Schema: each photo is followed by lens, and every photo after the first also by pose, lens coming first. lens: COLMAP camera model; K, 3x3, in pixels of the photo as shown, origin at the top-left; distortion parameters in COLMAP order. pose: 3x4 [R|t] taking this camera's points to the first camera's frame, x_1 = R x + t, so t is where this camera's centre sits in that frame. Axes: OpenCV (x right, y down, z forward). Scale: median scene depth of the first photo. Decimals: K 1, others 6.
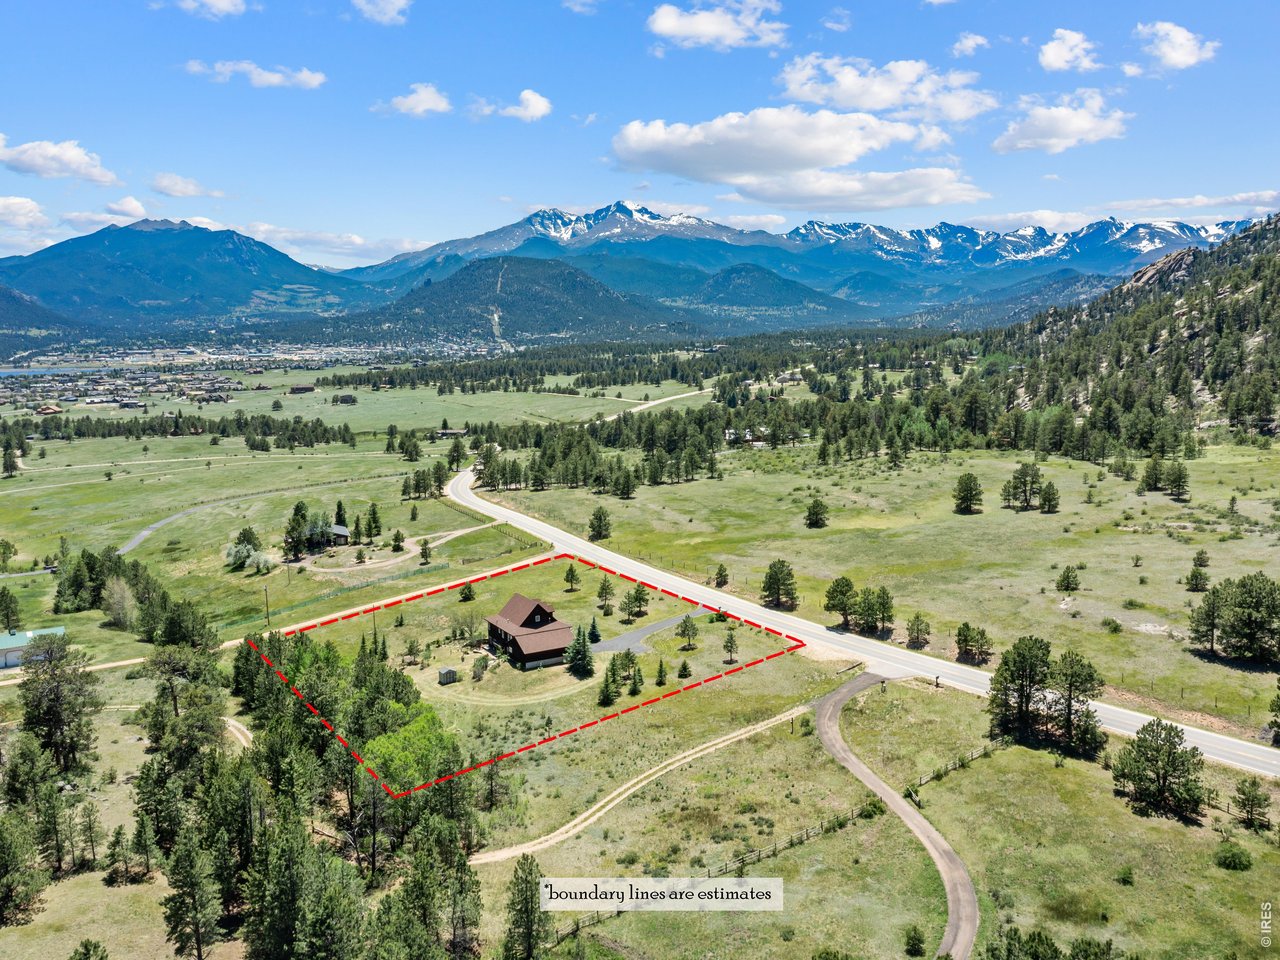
lens RADIAL K [[1127.5, 0, 640.0], [0, 1127.5, 480.0], [0, 0, 1]] dist [-0.015657, 0.007931]
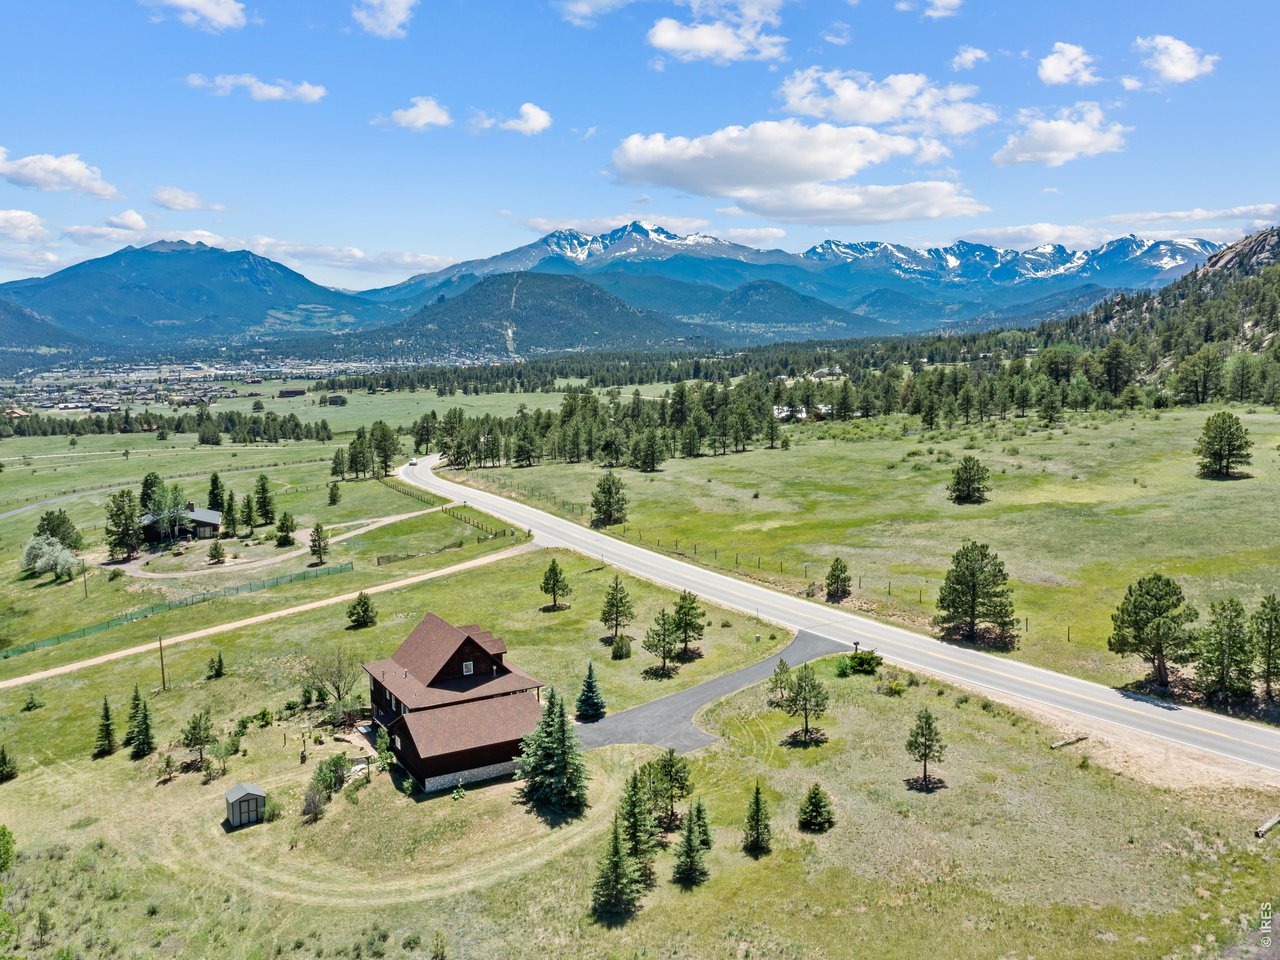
lens RADIAL K [[1127.5, 0, 640.0], [0, 1127.5, 480.0], [0, 0, 1]] dist [-0.015657, 0.007931]
pose [[0.999888, -0.002397, -0.014793, -0.002302], [0.002117, 0.999820, -0.018865, 0.009328], [0.014835, 0.018831, 0.999713, 0.091689]]
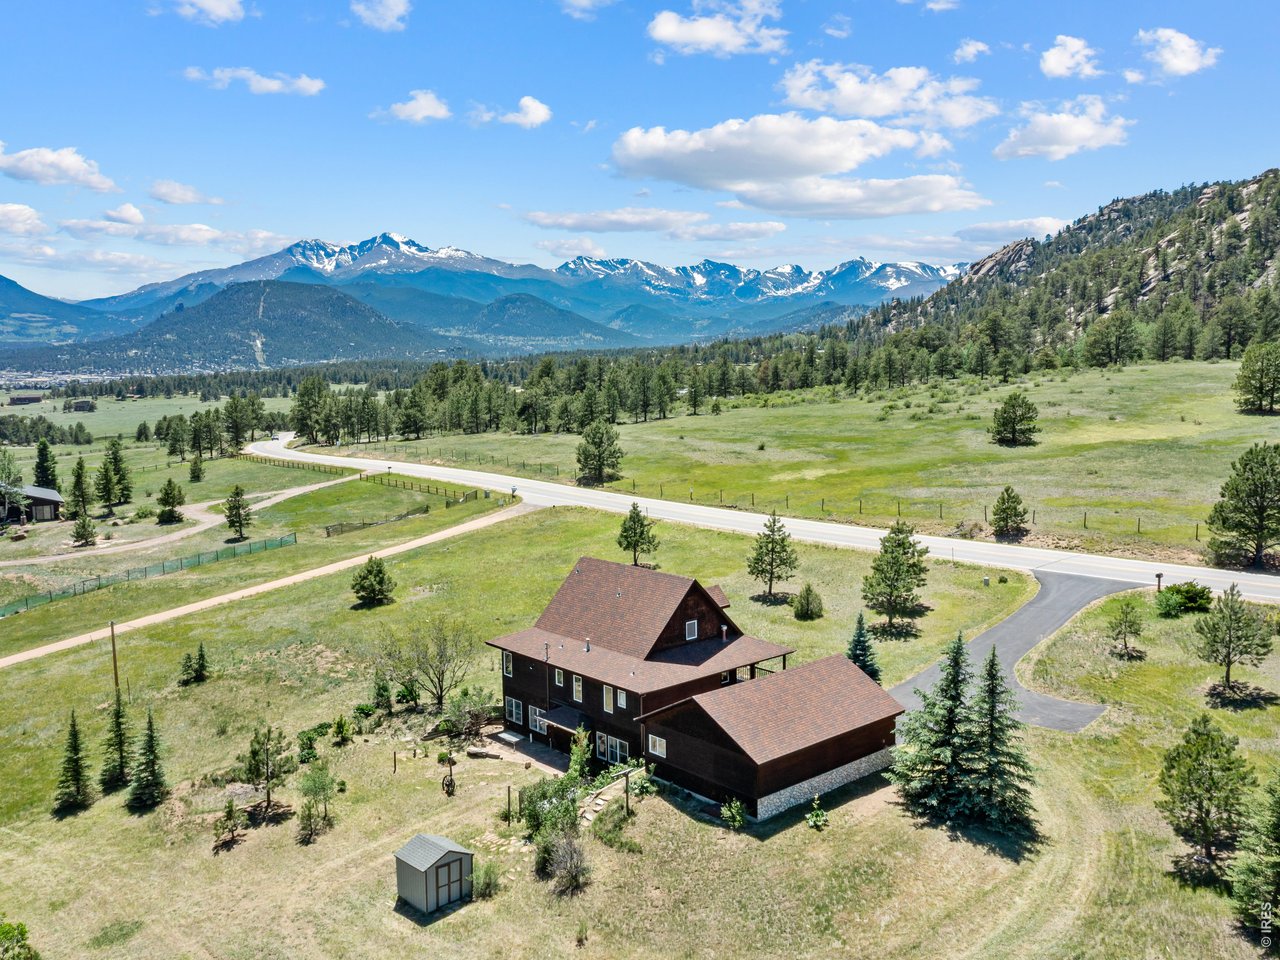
lens RADIAL K [[1127.5, 0, 640.0], [0, 1127.5, 480.0], [0, 0, 1]] dist [-0.015657, 0.007931]
pose [[0.979568, -0.023027, 0.199789, -0.027888], [0.029366, 0.999153, -0.028823, 0.015485], [-0.198956, 0.034101, 0.979415, 0.119974]]
